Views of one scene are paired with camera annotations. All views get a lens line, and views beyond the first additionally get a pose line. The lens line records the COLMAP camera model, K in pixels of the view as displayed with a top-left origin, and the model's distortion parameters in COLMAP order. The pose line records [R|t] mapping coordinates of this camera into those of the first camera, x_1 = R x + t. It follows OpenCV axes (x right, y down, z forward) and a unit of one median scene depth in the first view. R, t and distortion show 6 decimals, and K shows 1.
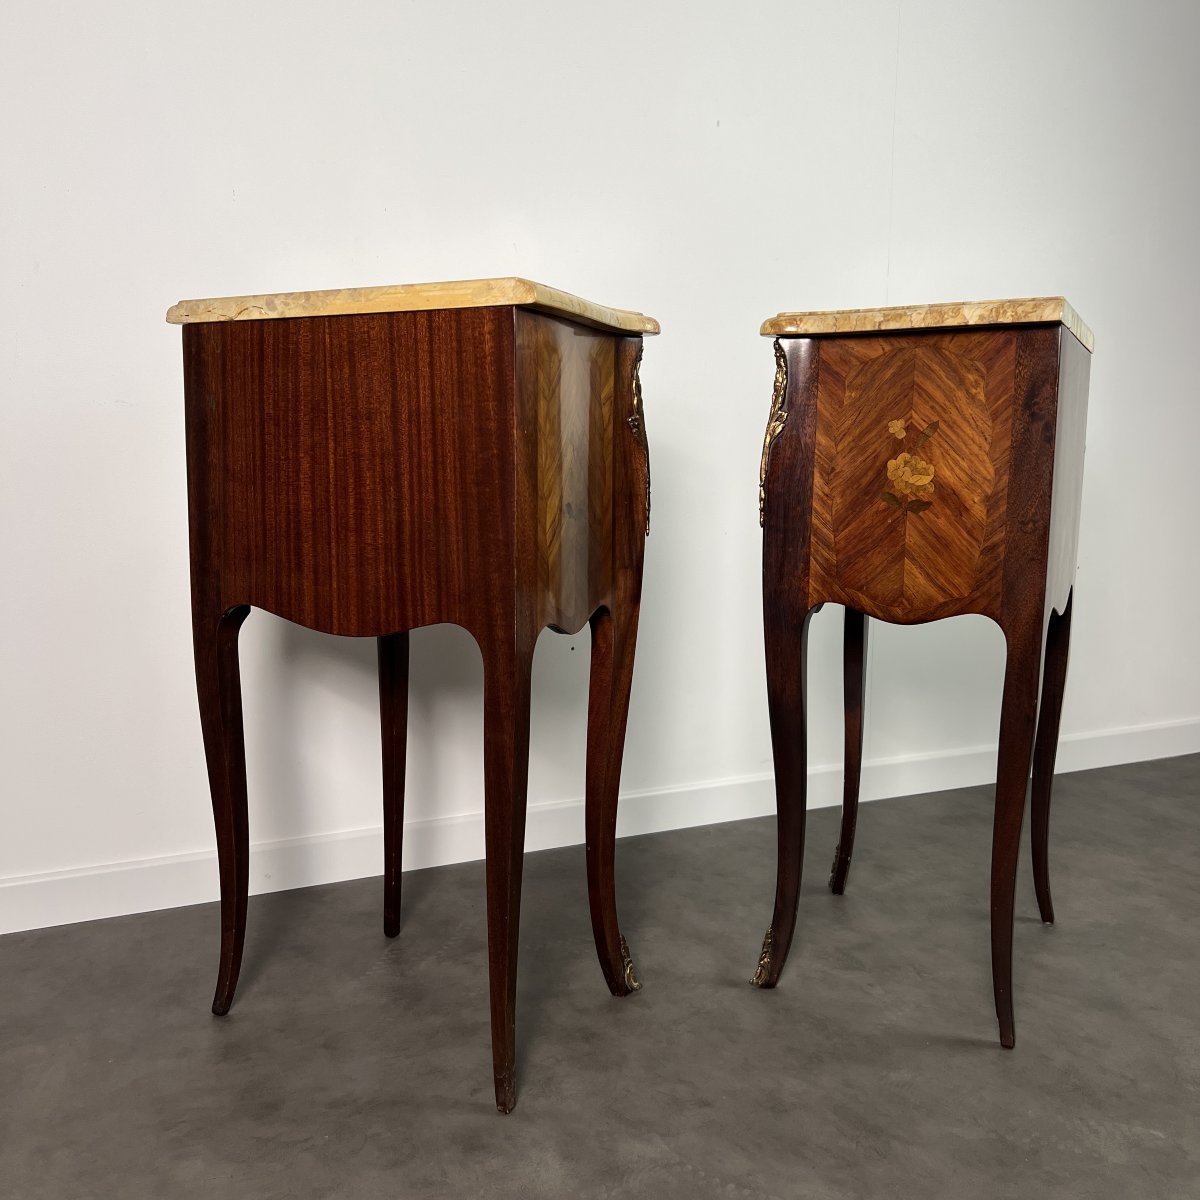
lens RADIAL K [[1223.5, 0, 580.4], [0, 1223.5, 586.2], [0, 0, 1]] dist [0.003113, 0.000000]
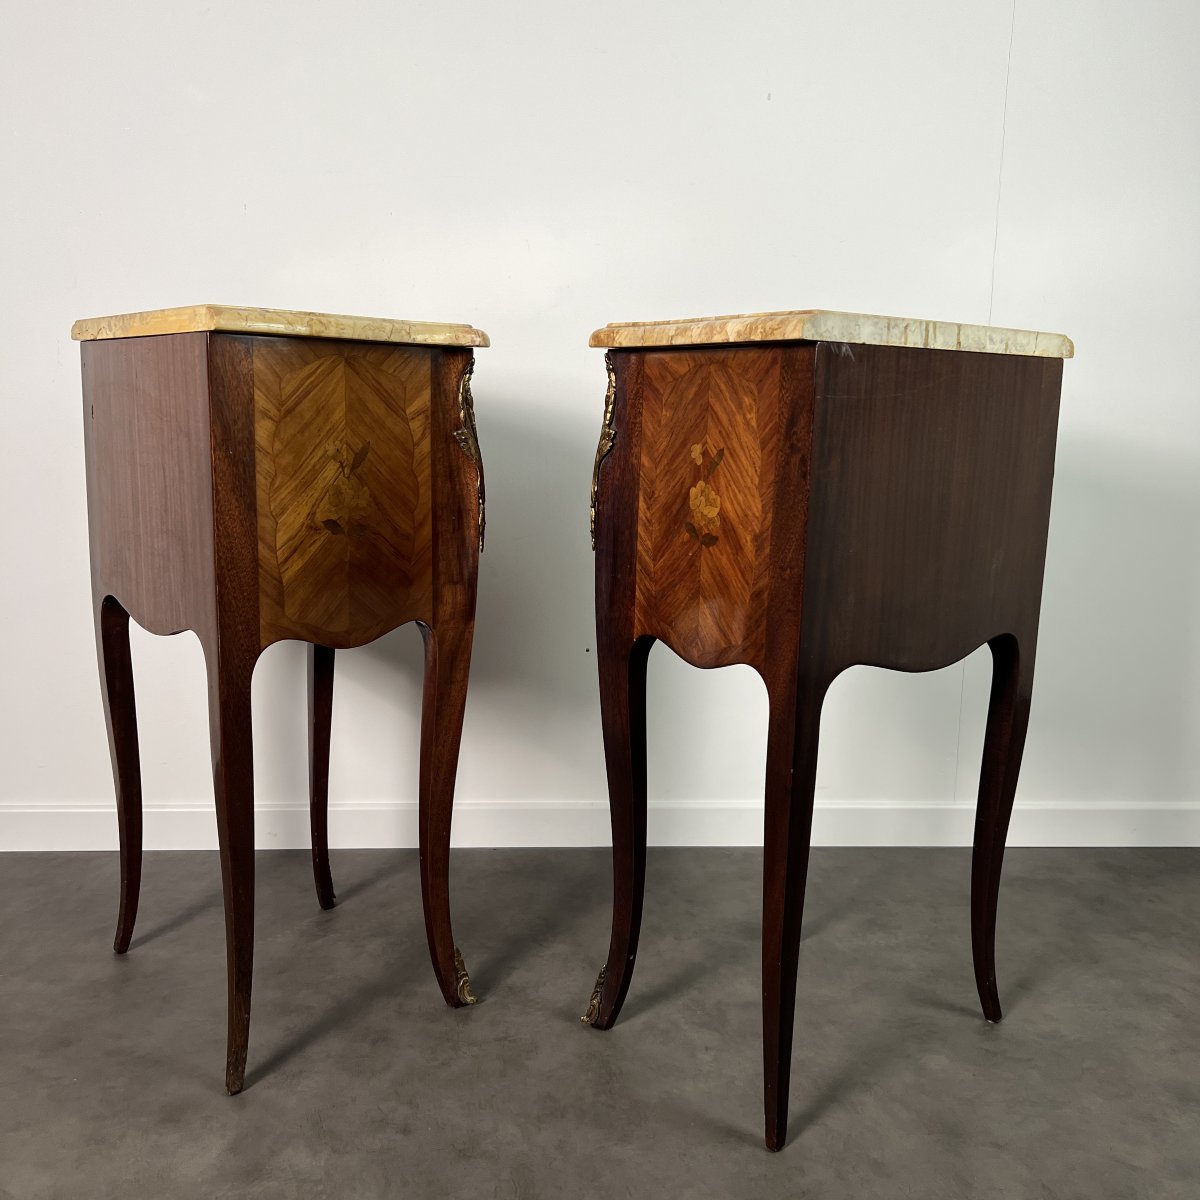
lens RADIAL K [[1223.5, 0, 595.3], [0, 1223.5, 586.1], [0, 0, 1]] dist [0.003113, 0.000000]
pose [[0.923721, 0.073302, -0.375988, 0.528396], [-0.062997, 0.997226, 0.039649, -0.060640], [0.377851, -0.012939, 0.925776, 0.127576]]
